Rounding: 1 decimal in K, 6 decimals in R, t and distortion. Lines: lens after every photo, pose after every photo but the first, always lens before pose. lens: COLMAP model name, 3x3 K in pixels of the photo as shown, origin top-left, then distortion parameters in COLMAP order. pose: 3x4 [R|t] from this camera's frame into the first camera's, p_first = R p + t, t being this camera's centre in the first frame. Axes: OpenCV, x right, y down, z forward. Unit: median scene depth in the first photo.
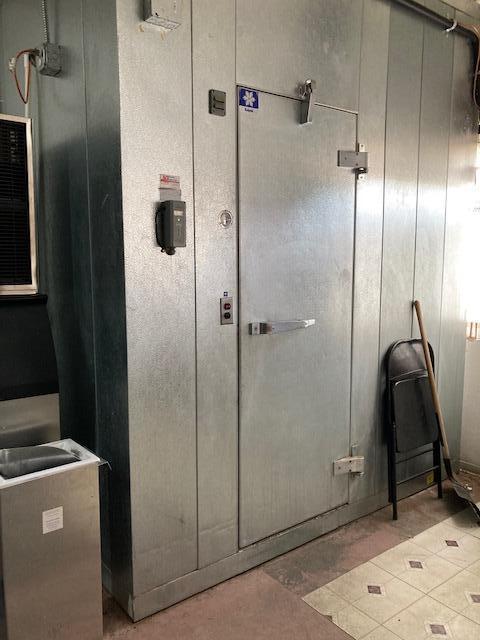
lens RADIAL K [[523.4, 0, 236.0], [0, 523.4, 318.8], [0, 0, 1]] dist [0.010222, -0.008290]
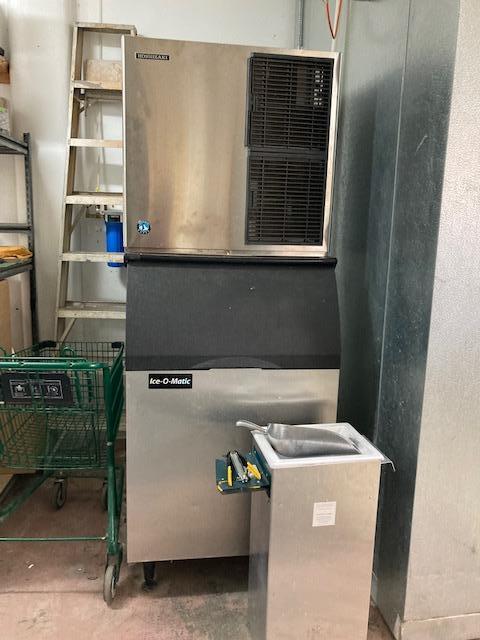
lens RADIAL K [[523.4, 0, 240.1], [0, 523.4, 319.7], [0, 0, 1]] dist [0.010222, -0.008290]
pose [[0.879716, 0.106300, -0.463466, -0.087254], [-0.078920, 0.993814, 0.078141, 0.001389], [0.468905, -0.032165, 0.882663, 0.145032]]
